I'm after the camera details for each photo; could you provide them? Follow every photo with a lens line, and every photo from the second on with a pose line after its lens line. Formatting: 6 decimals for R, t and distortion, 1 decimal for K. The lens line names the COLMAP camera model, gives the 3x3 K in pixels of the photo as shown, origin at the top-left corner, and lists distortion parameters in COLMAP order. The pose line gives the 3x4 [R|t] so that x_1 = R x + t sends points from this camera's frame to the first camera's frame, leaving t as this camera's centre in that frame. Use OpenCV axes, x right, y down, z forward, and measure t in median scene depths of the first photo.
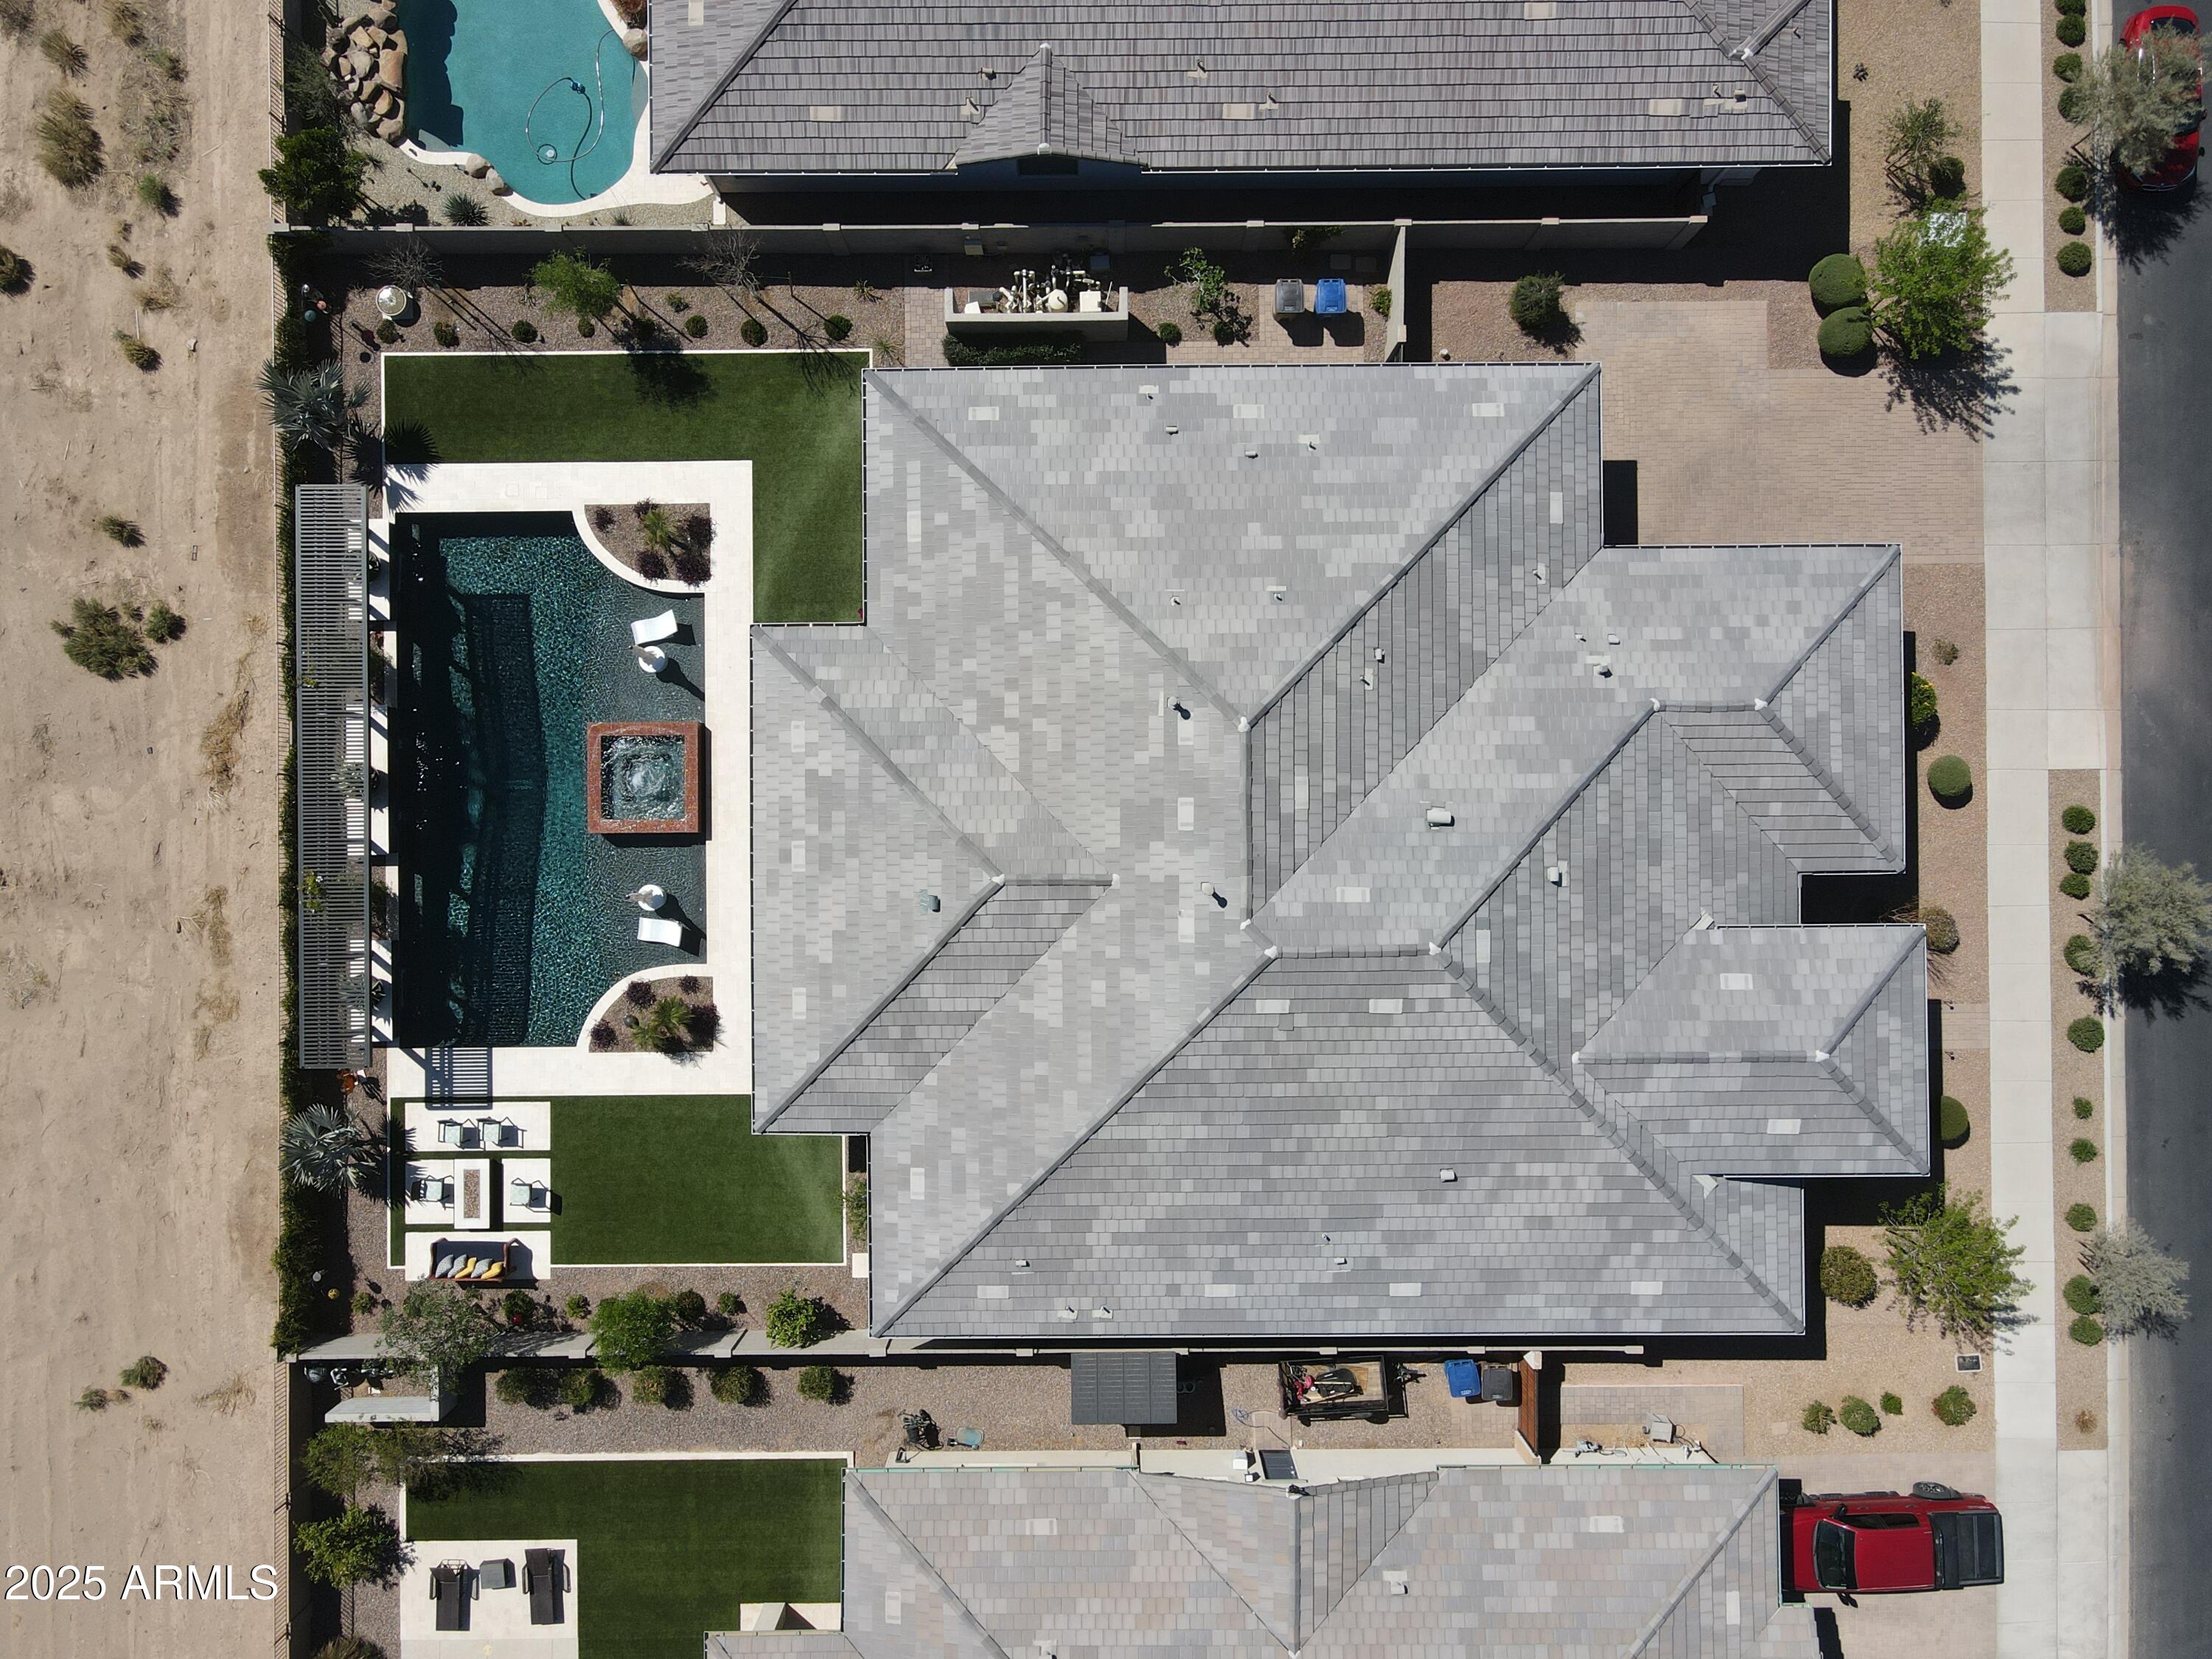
lens RADIAL K [[1617.5, 0, 1091.8], [0, 1617.5, 821.9], [0, 0, 1]] dist [0.013175, 0.005820]
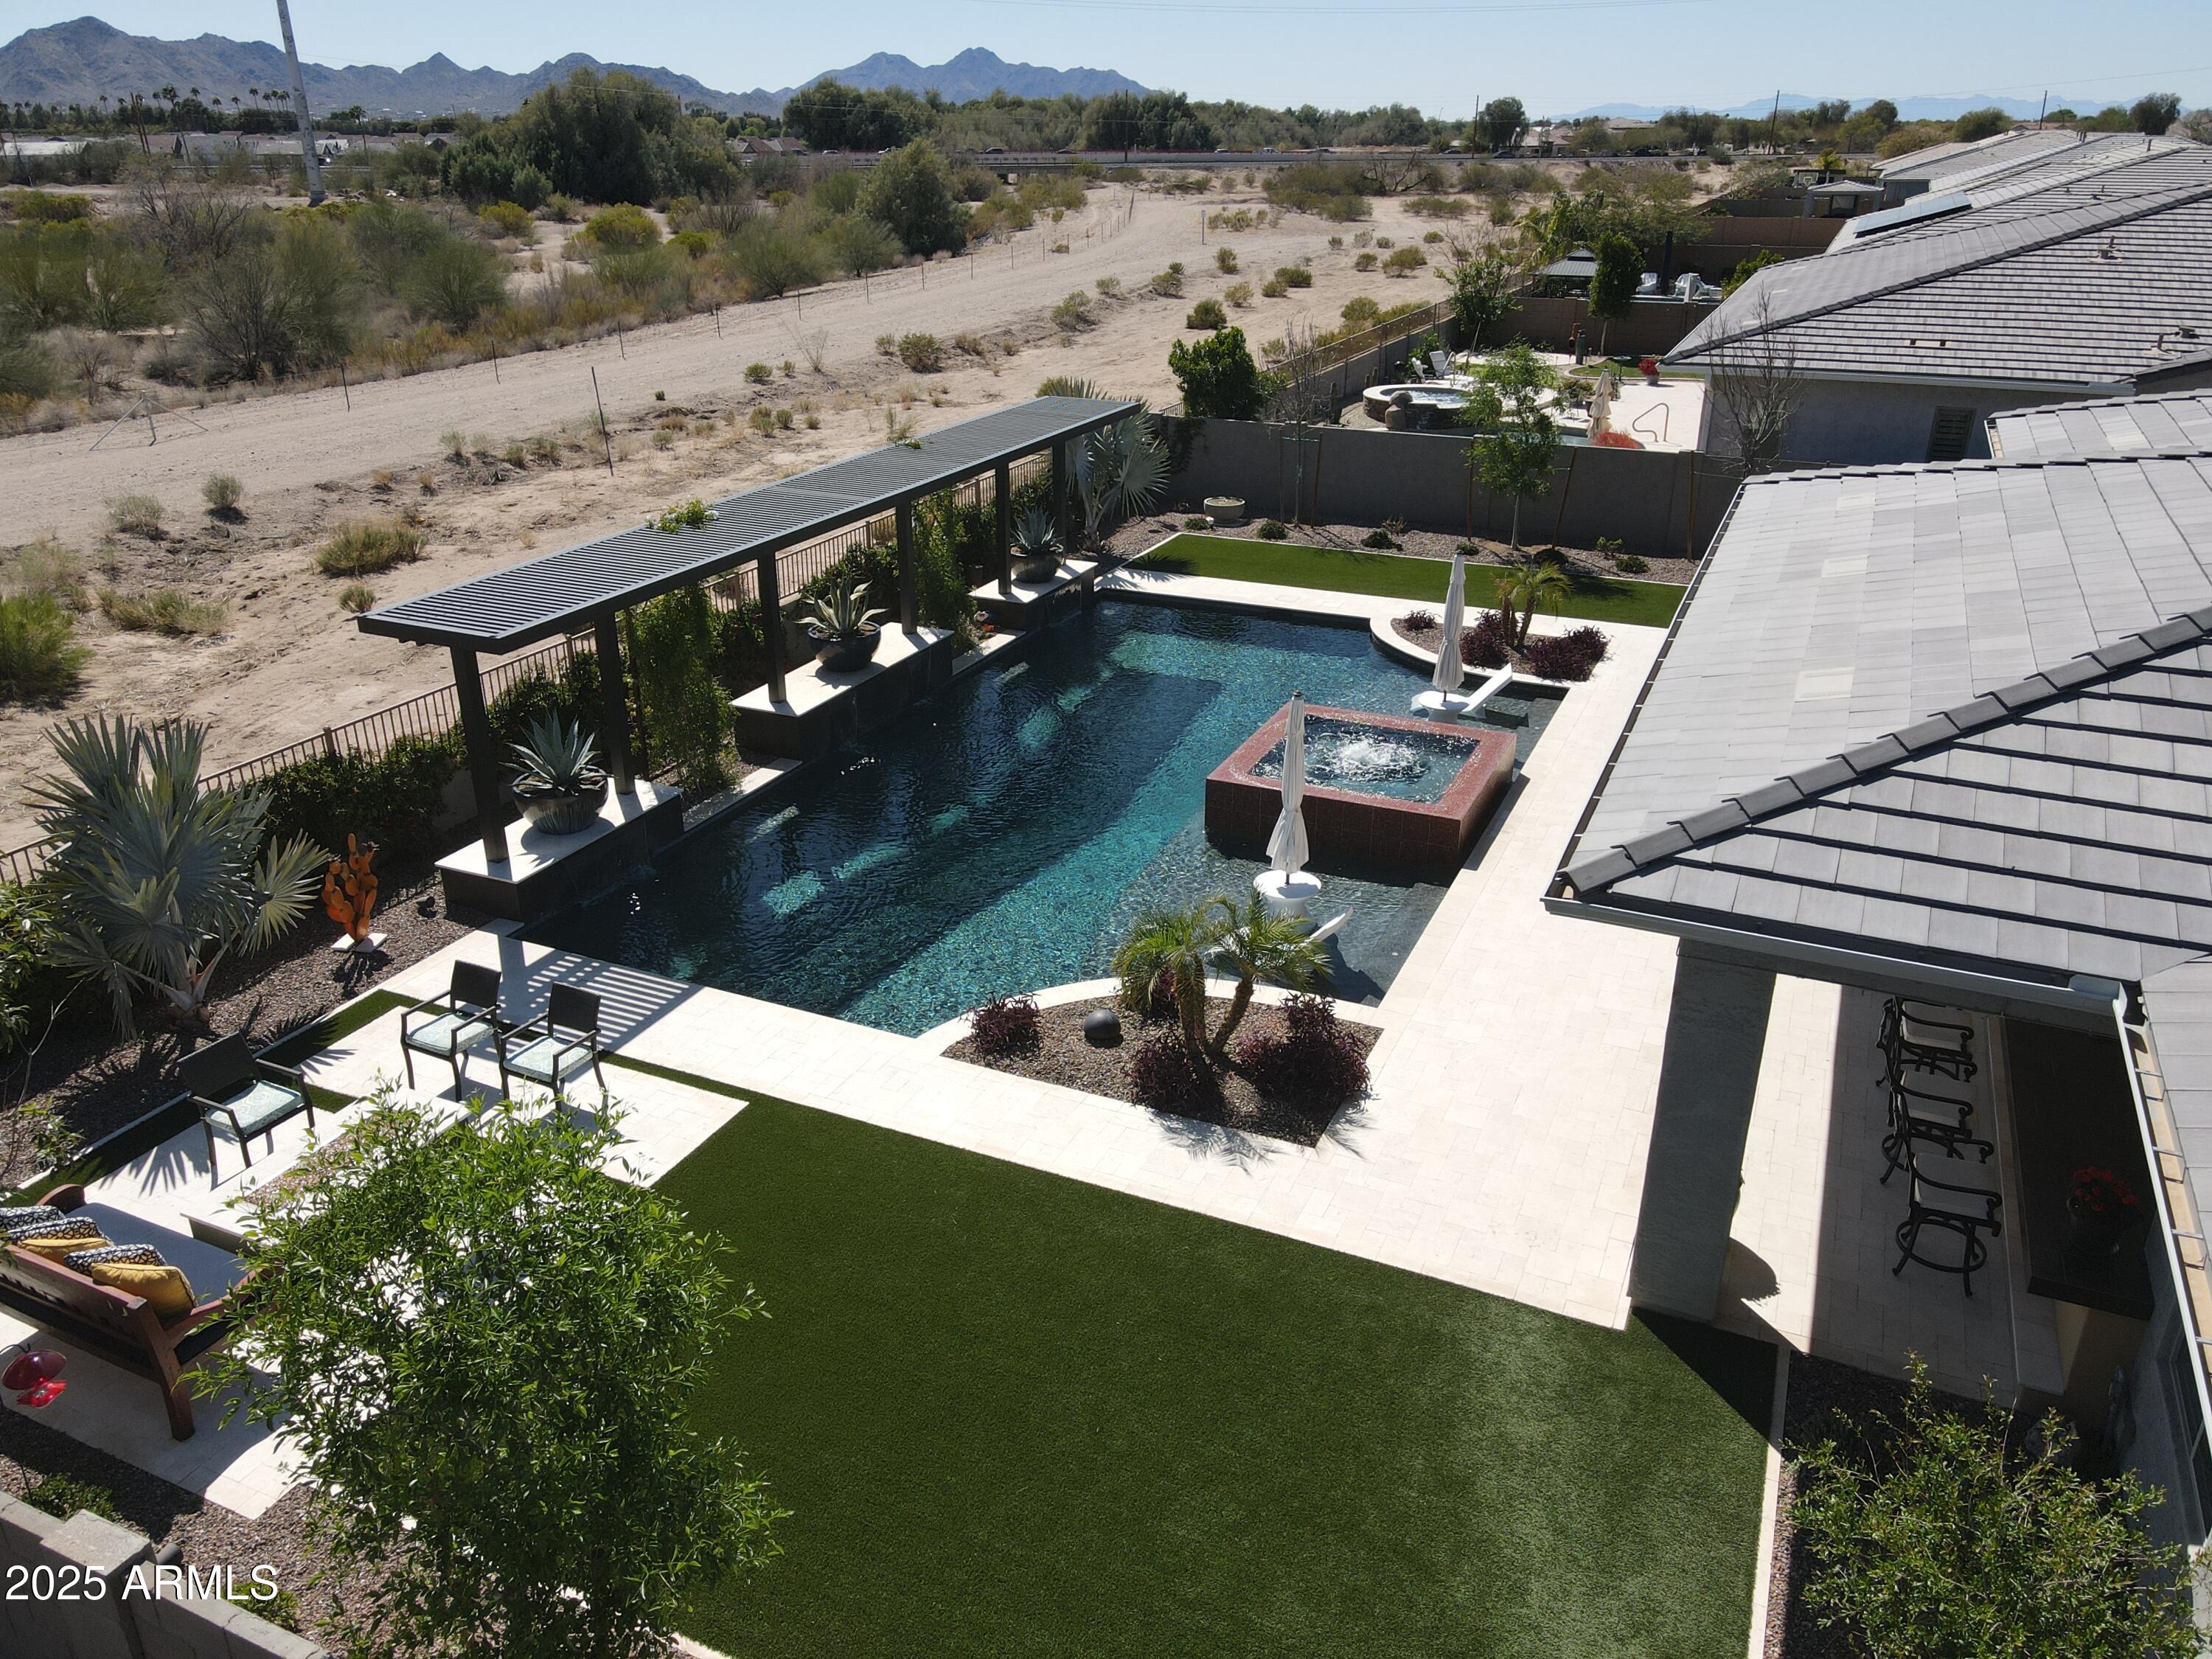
lens RADIAL K [[1617.5, 0, 1079.7], [0, 1617.5, 831.3], [0, 0, 1]] dist [0.013175, 0.005820]
pose [[0.901603, 0.175256, -0.395470, -0.166850], [-0.432560, 0.369229, -0.822534, 0.378536], [0.001865, 0.912664, 0.408707, 0.829012]]
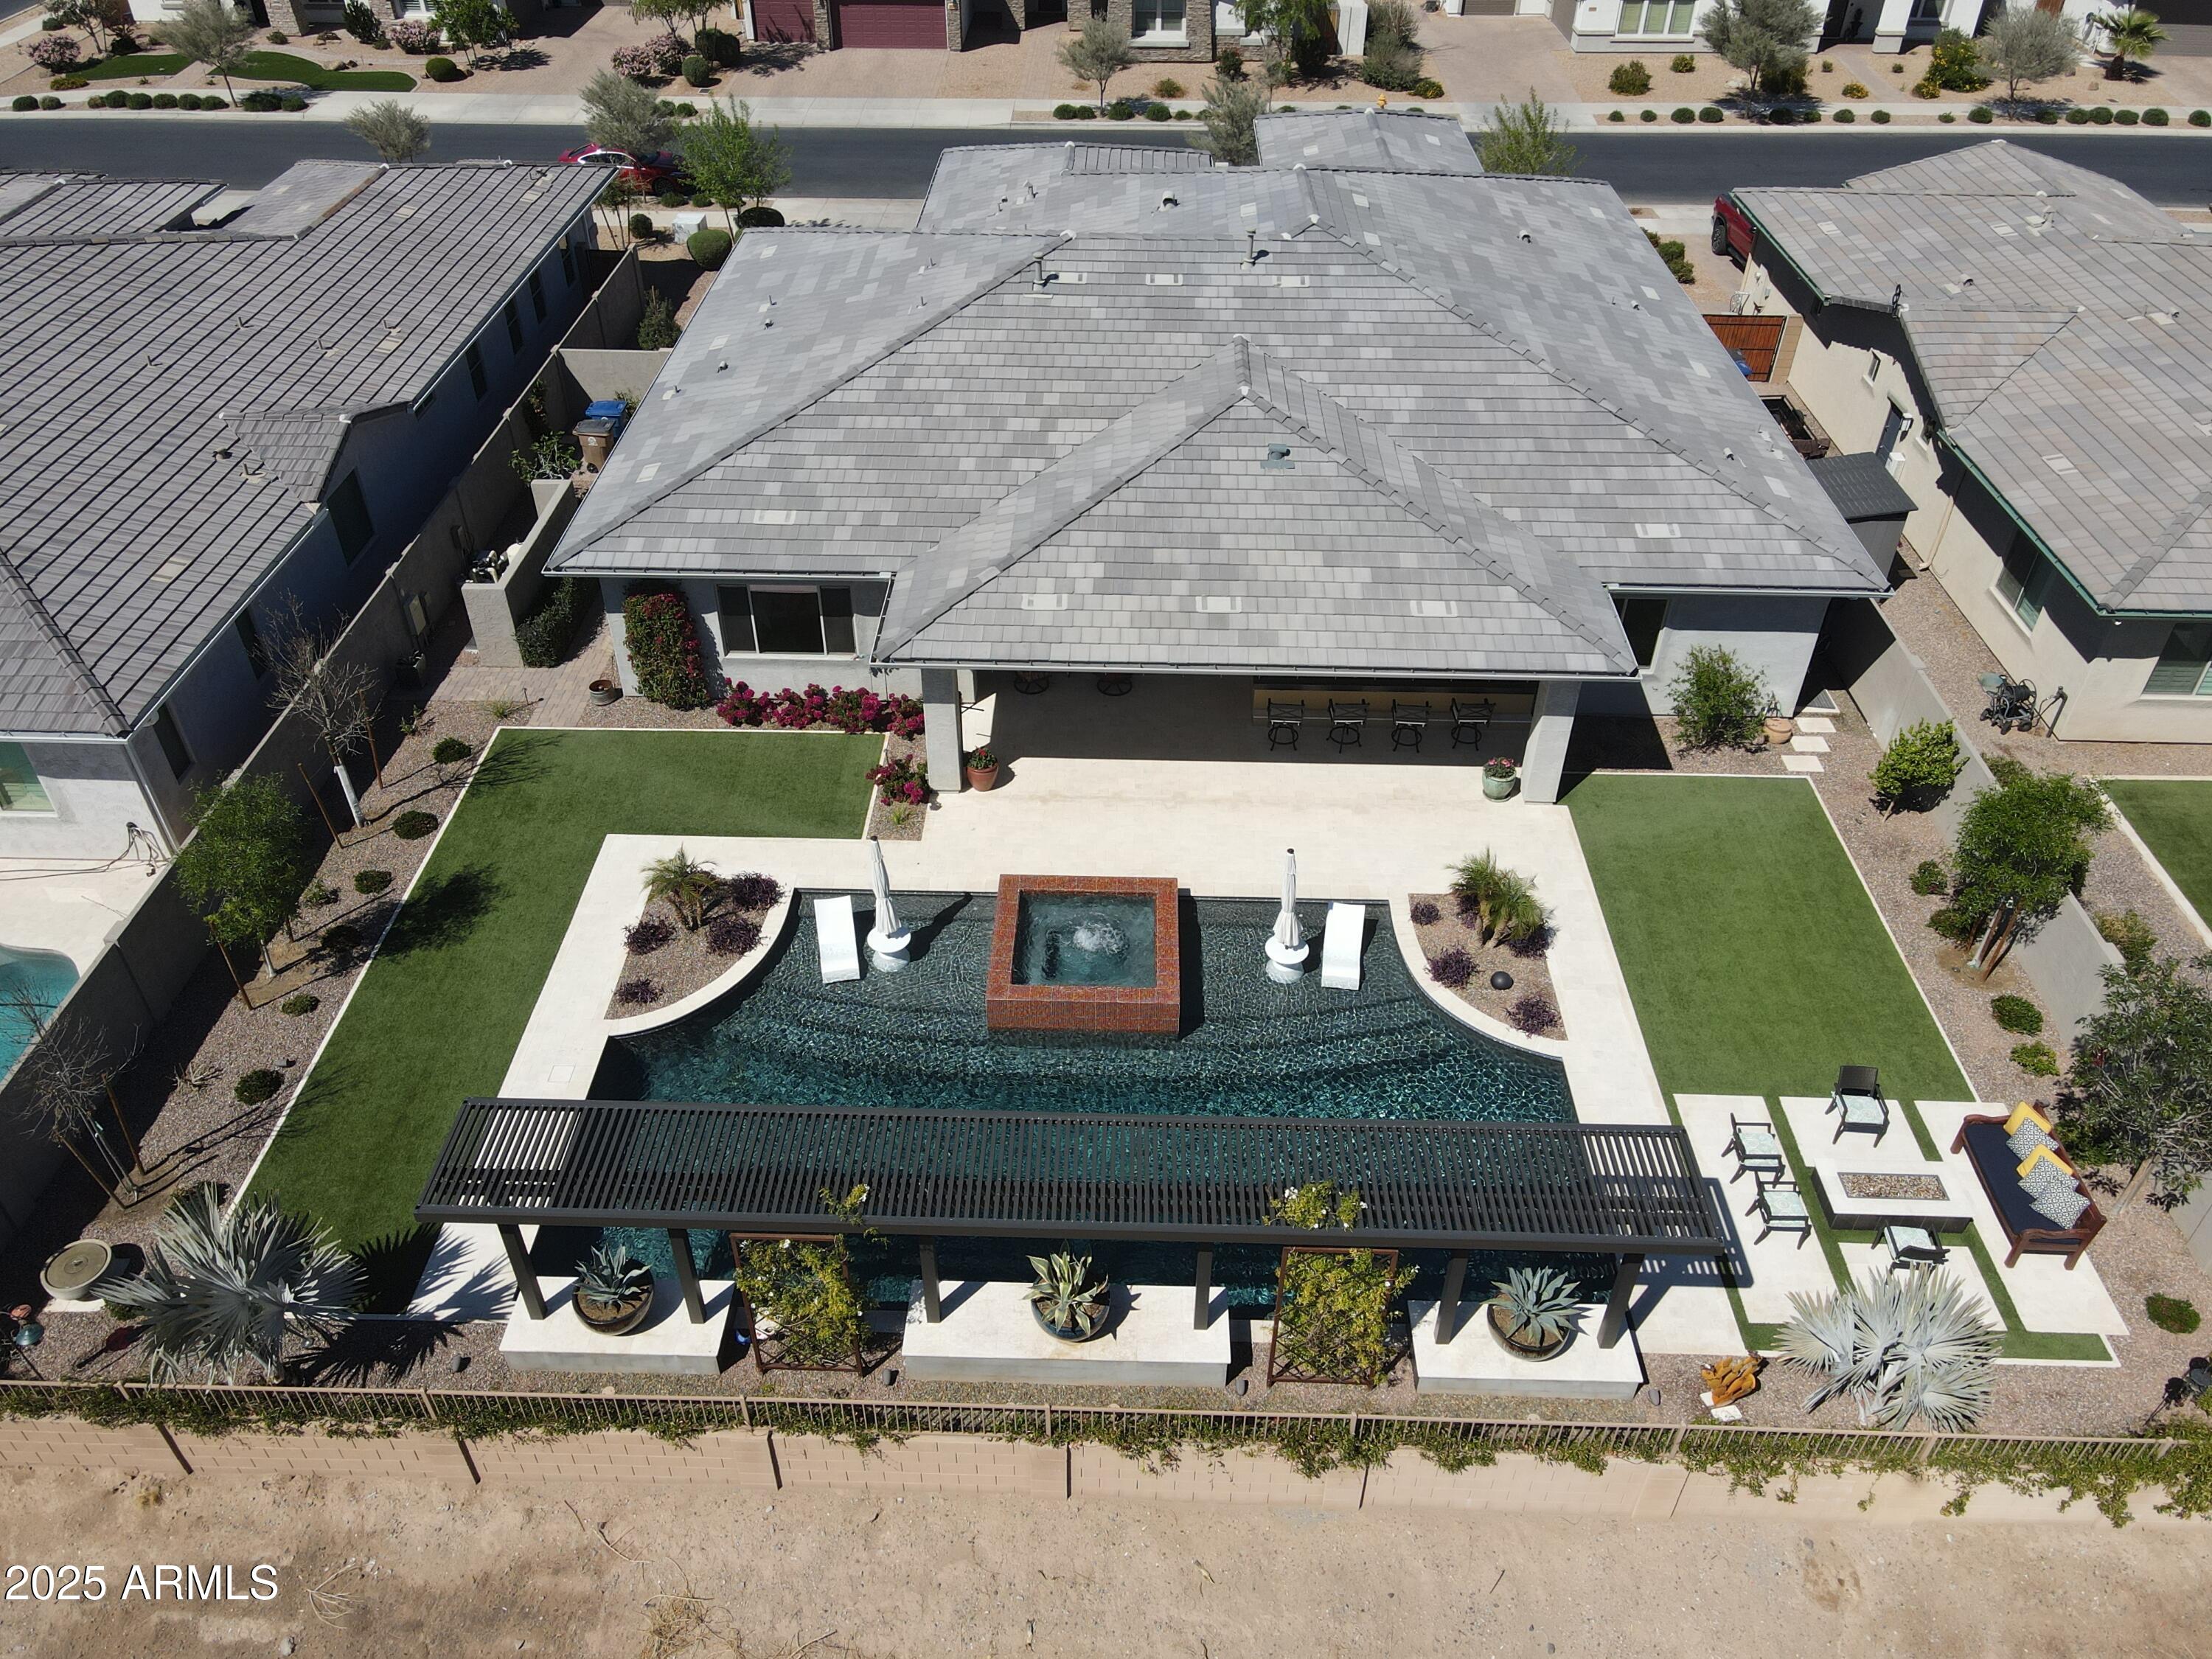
lens RADIAL K [[1617.5, 0, 1090.8], [0, 1617.5, 835.7], [0, 0, 1]] dist [0.013175, 0.005820]
pose [[0.038937, -0.618945, 0.784469, -0.716843], [0.999222, 0.029042, -0.026682, -0.010862], [-0.006267, 0.784897, 0.619594, 0.595706]]
